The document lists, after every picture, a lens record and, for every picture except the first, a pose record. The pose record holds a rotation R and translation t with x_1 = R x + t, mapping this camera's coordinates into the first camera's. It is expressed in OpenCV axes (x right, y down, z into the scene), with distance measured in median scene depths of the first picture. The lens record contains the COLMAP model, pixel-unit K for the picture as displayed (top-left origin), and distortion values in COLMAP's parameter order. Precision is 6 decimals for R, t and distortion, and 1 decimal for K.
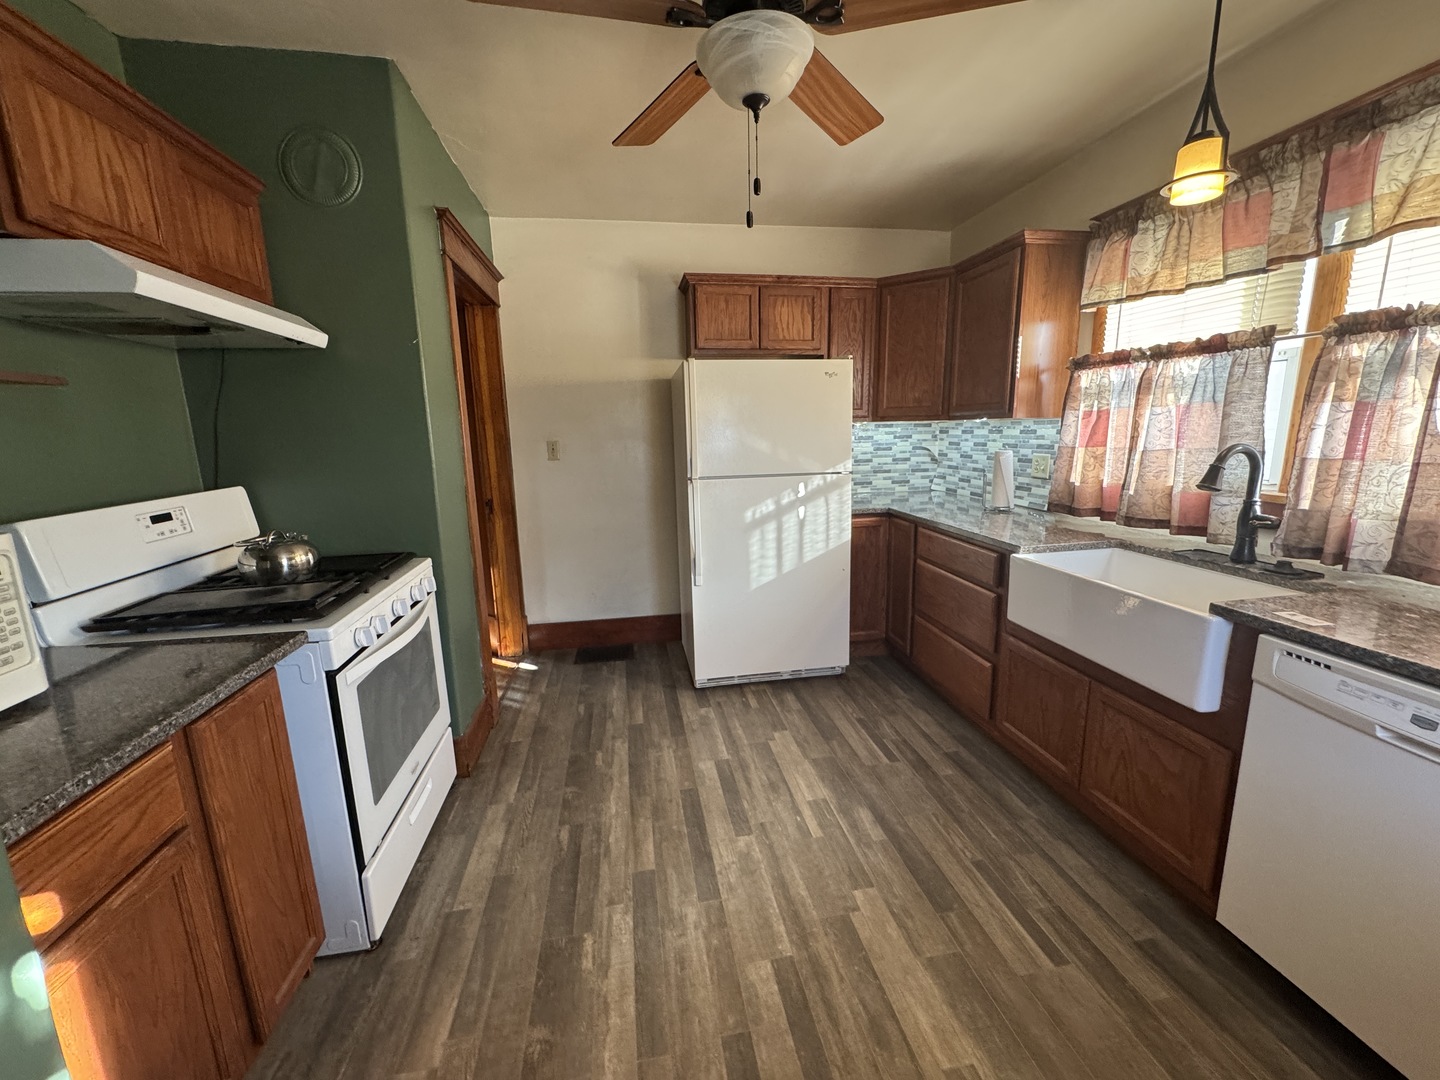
lens RADIAL K [[575.0, 0, 720.0], [0, 575.0, 540.0], [0, 0, 1]] dist [-0.000474, 0.000245]
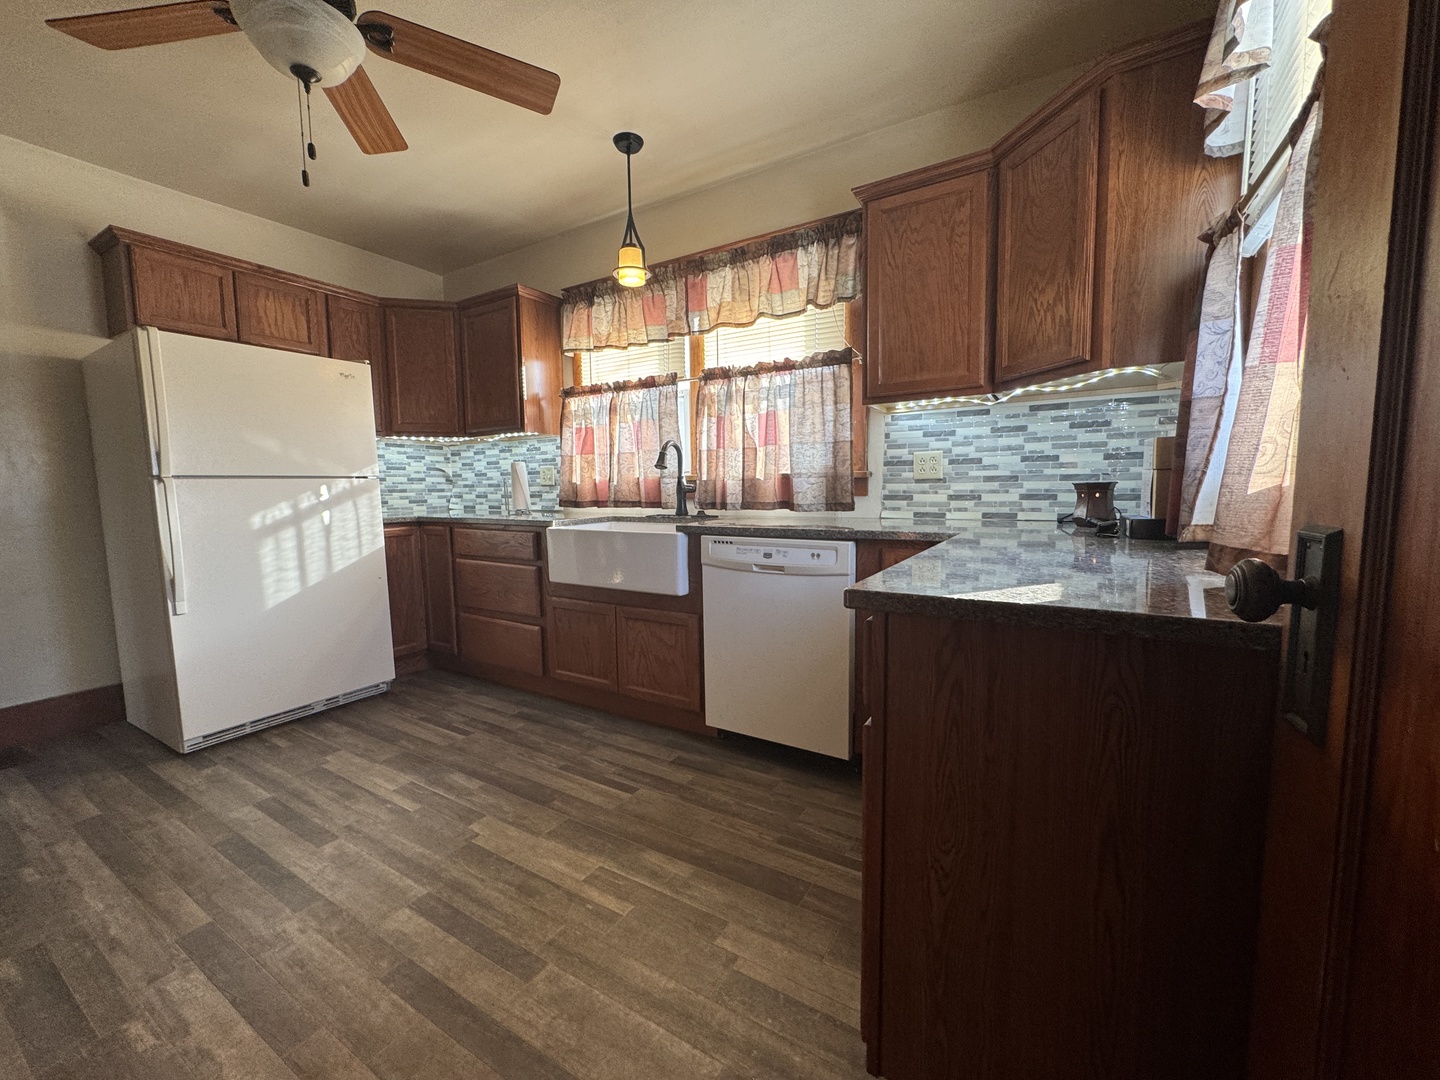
lens RADIAL K [[575.0, 0, 720.0], [0, 575.0, 540.0], [0, 0, 1]] dist [-0.000474, 0.000245]
pose [[0.656575, -0.059124, 0.751940, -0.166932], [0.143044, 0.988592, -0.047171, 0.145940], [-0.740573, 0.138532, 0.657541, -0.086057]]
